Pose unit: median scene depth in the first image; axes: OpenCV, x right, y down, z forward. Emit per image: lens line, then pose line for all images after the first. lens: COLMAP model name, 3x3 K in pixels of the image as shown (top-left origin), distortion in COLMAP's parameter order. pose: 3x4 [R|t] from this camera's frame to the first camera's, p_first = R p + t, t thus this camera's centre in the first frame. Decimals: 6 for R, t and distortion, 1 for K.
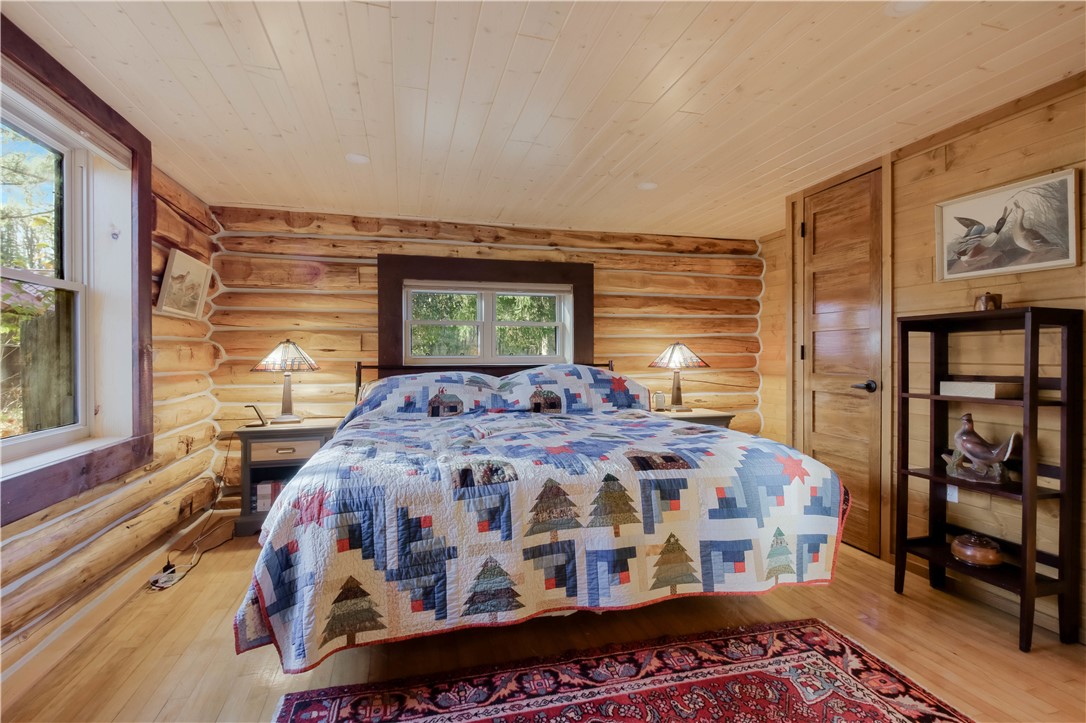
lens RADIAL K [[501.3, 0, 536.5], [0, 501.3, 359.0], [0, 0, 1]] dist [0.008772, -0.012283]
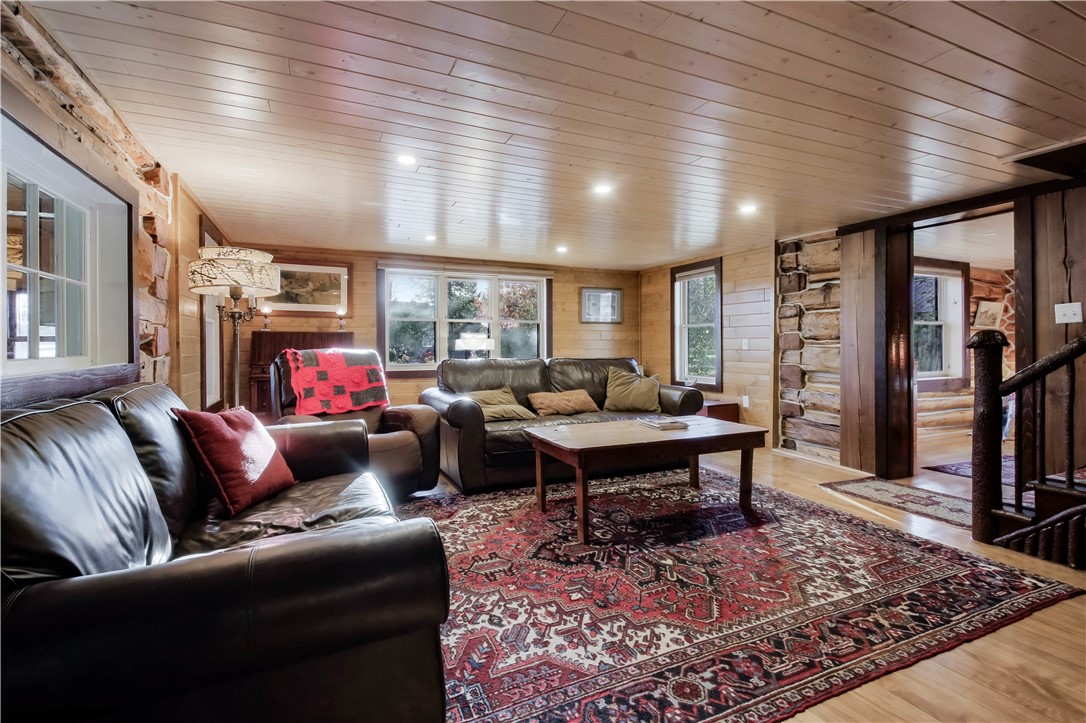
lens RADIAL K [[501.3, 0, 532.6], [0, 501.3, 343.6], [0, 0, 1]] dist [0.008772, -0.012283]
pose [[0.157032, -0.002940, -0.987589, 1.367077], [-0.002625, 0.999991, -0.003394, -0.008555], [0.987590, 0.003125, 0.157023, -1.559626]]
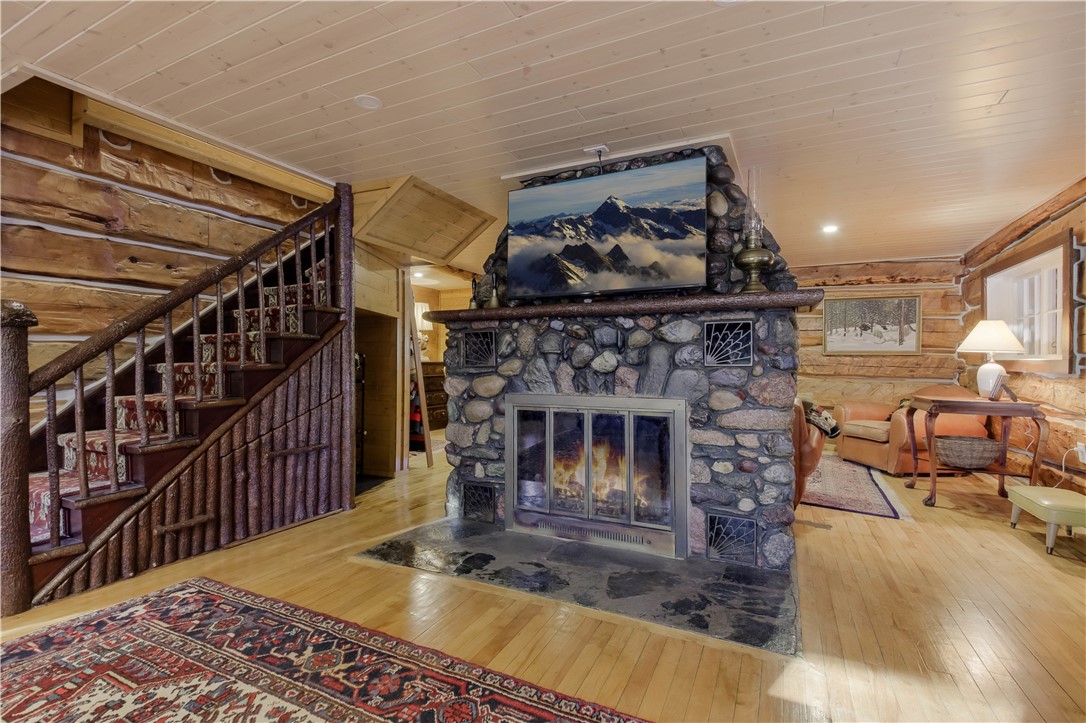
lens RADIAL K [[501.3, 0, 538.4], [0, 501.3, 357.1], [0, 0, 1]] dist [0.008772, -0.012283]
pose [[0.653913, 0.013435, 0.756450, 0.352691], [0.000094, 0.999841, -0.017840, 0.054736], [-0.756570, 0.011737, 0.653808, -1.481239]]
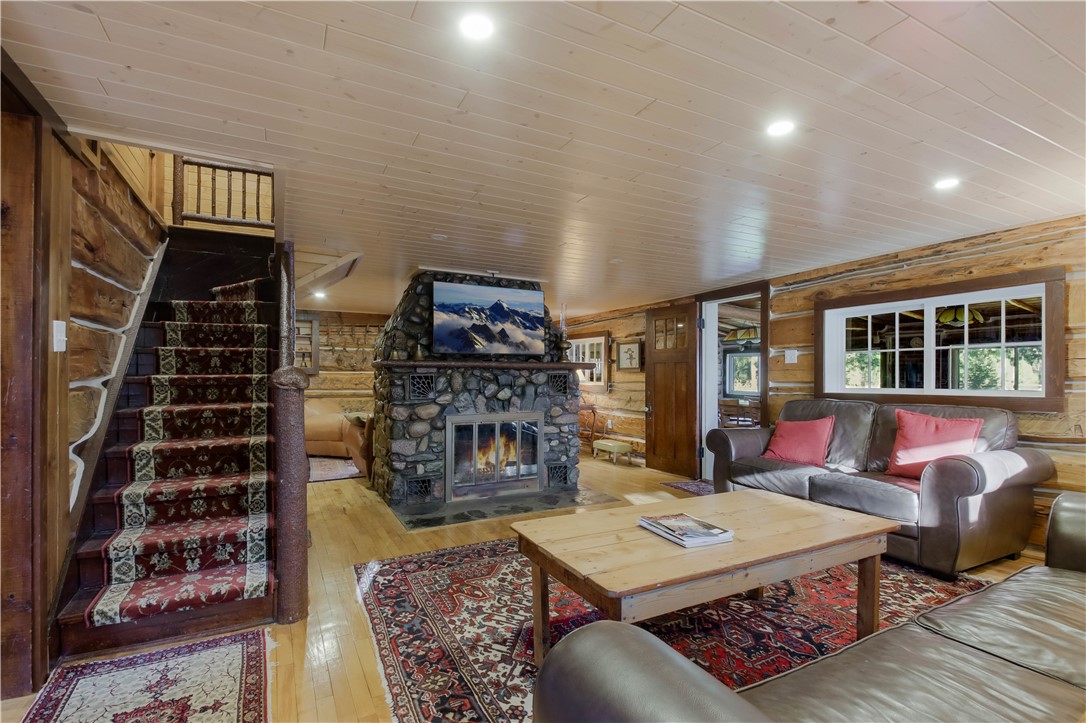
lens RADIAL K [[501.3, 0, 534.4], [0, 501.3, 374.3], [0, 0, 1]] dist [0.008772, -0.012283]
pose [[-0.216882, -0.002674, 0.976194, -0.645864], [0.000893, 0.999995, 0.002938, -0.035319], [-0.976197, 0.001509, -0.216879, -0.595209]]
